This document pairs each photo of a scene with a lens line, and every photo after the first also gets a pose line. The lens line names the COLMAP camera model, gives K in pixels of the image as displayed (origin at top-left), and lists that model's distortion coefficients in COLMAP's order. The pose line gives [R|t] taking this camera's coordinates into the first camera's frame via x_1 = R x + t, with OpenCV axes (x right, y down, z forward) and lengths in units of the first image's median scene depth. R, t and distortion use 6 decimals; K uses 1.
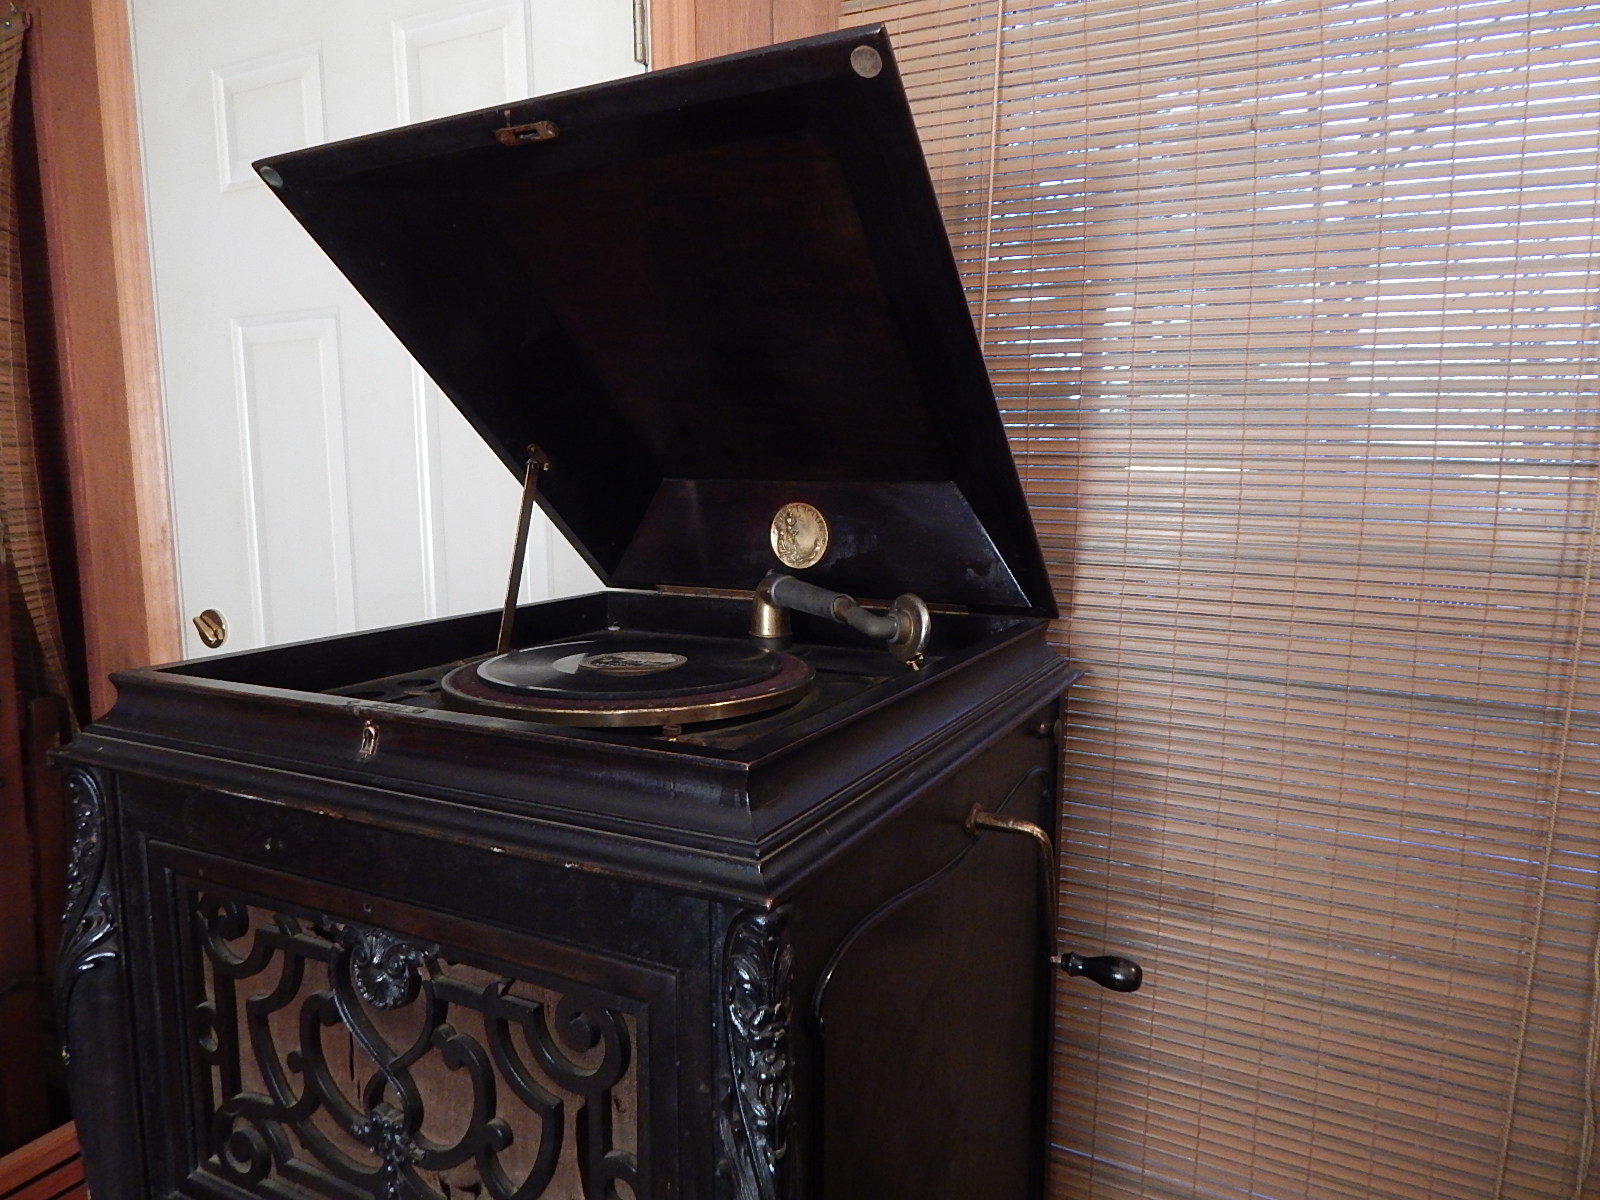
lens RADIAL K [[1056.0, 0, 810.5], [0, 1056.0, 599.2], [0, 0, 1]] dist [0.001678, -0.005711]
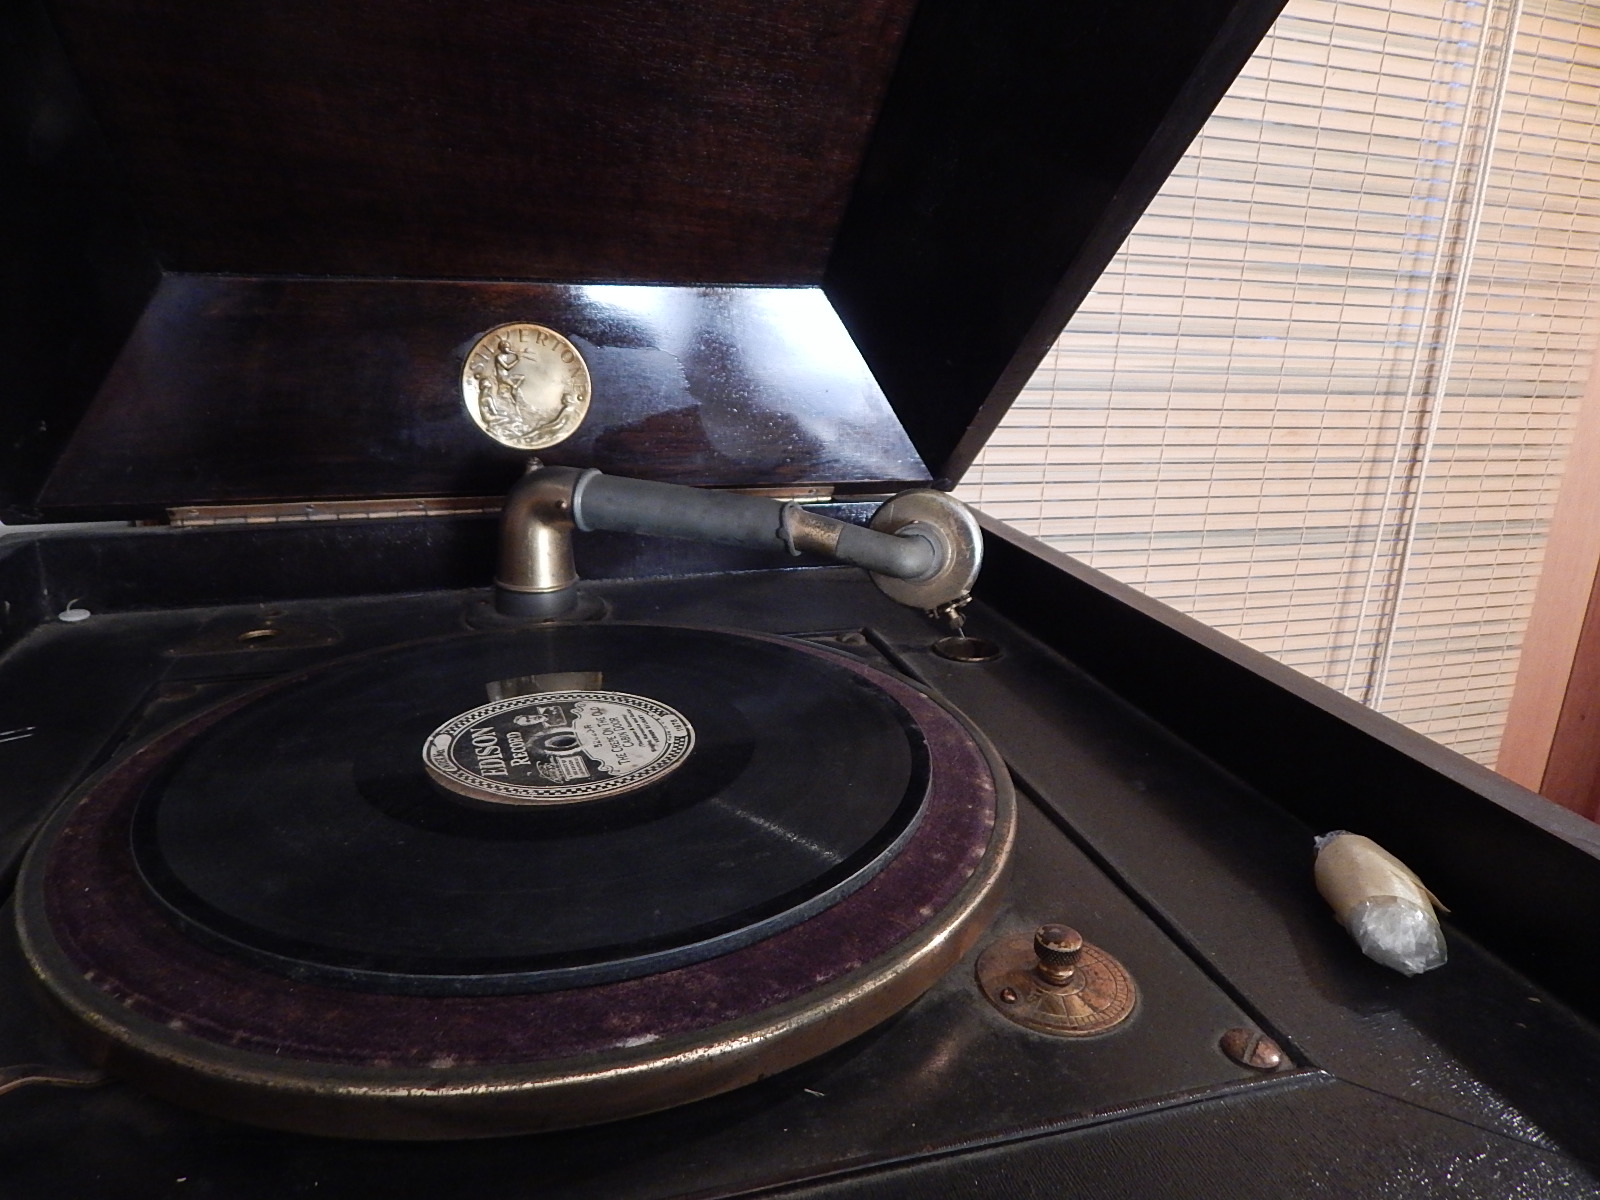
lens RADIAL K [[1056.0, 0, 809.4], [0, 1056.0, 591.8], [0, 0, 1]] dist [0.001678, -0.005711]
pose [[0.728487, -0.179629, 0.661089, -0.460716], [0.068081, 0.979217, 0.191048, -0.084782], [-0.681668, -0.094168, 0.725577, 0.835811]]
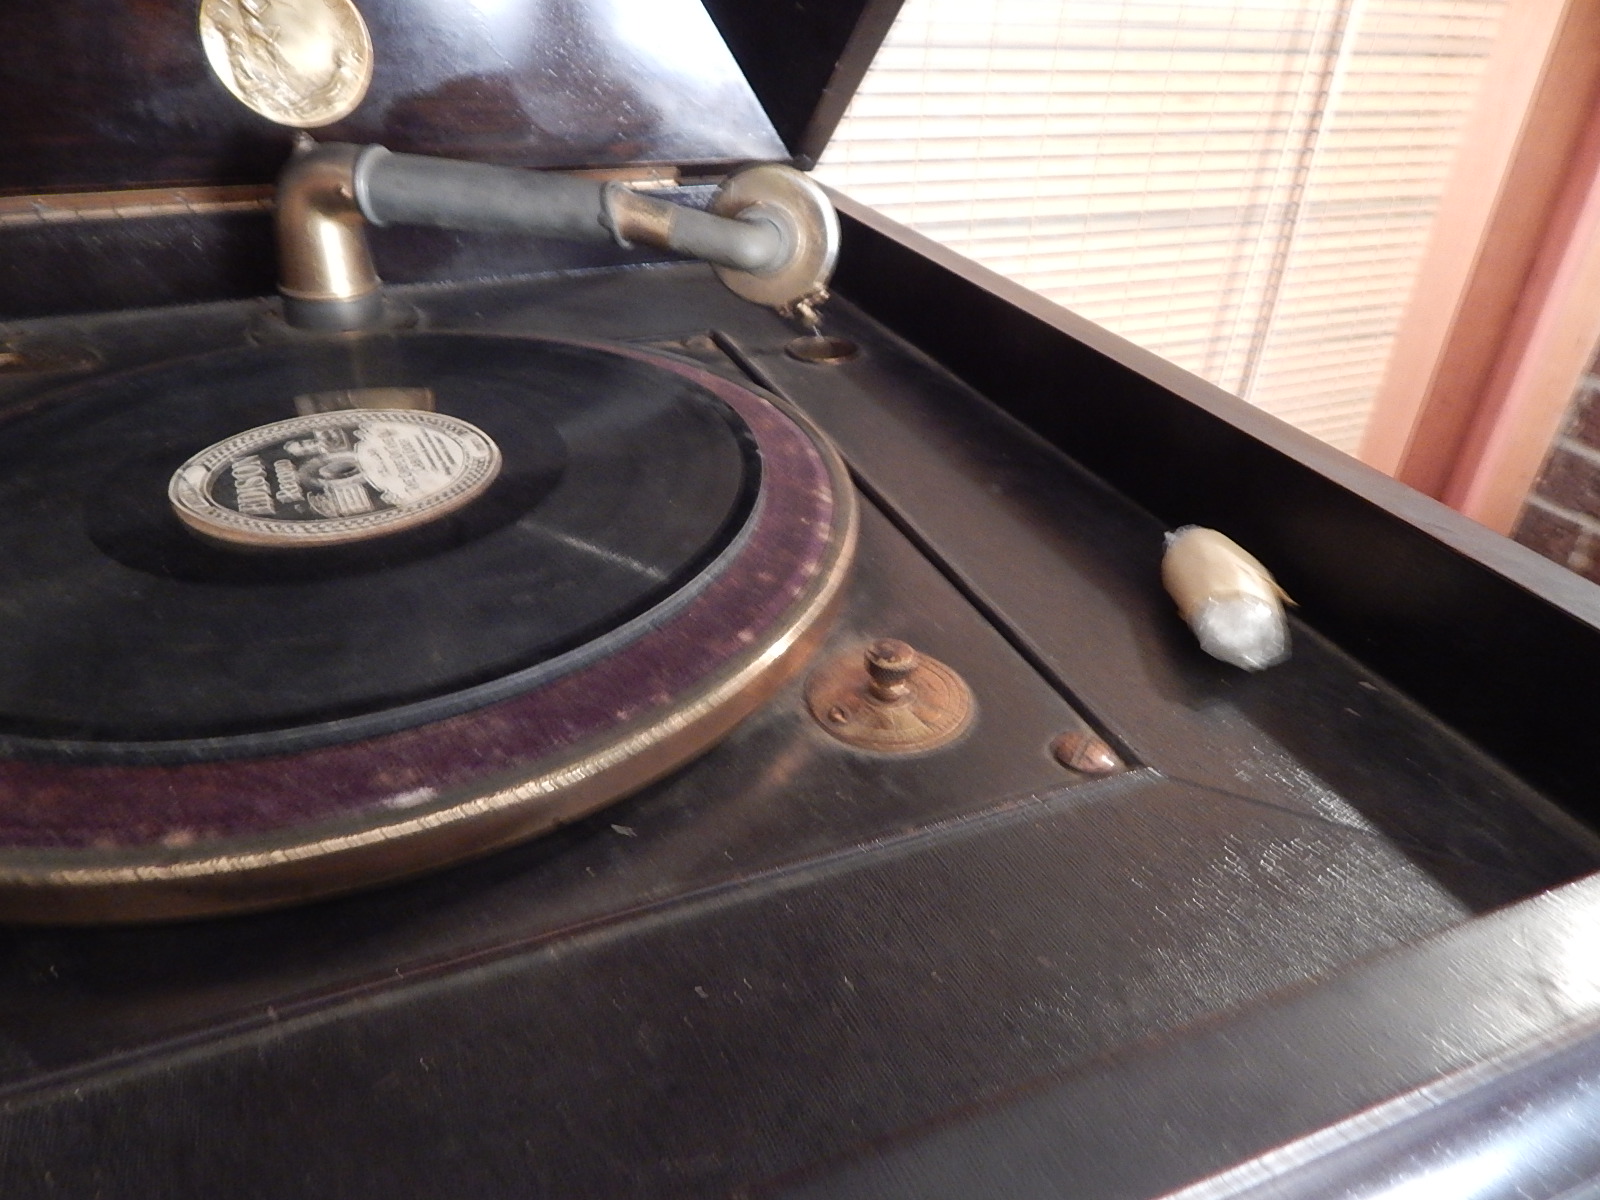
lens RADIAL K [[1056.0, 0, 811.9], [0, 1056.0, 600.0], [0, 0, 1]] dist [0.001678, -0.005711]
pose [[0.652046, -0.390397, 0.649943, -0.402785], [0.076780, 0.886836, 0.455661, -0.062436], [-0.754281, -0.247209, 0.608233, 0.847810]]
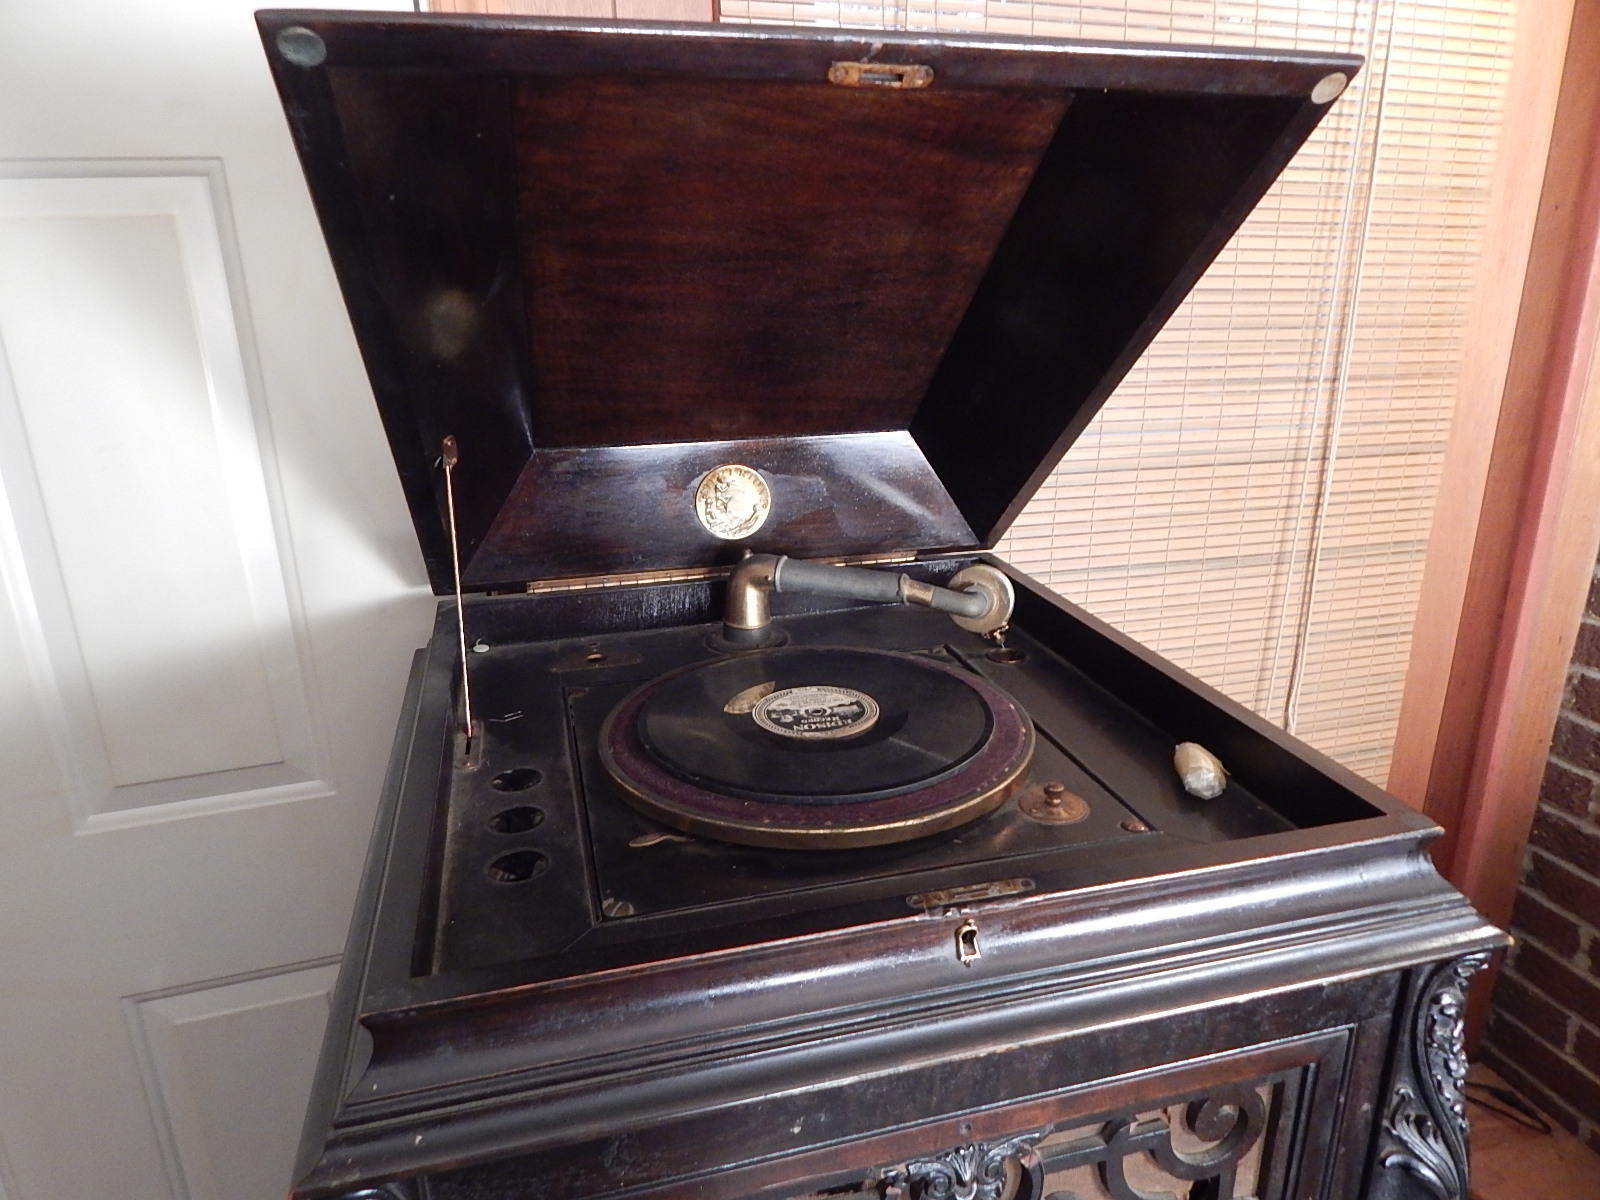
lens RADIAL K [[1056.0, 0, 811.2], [0, 1056.0, 587.9], [0, 0, 1]] dist [0.001678, -0.005711]
pose [[0.736856, -0.208051, 0.643240, -0.898784], [0.101234, 0.974697, 0.199291, -0.263267], [-0.668427, -0.081731, 0.739274, 0.497481]]
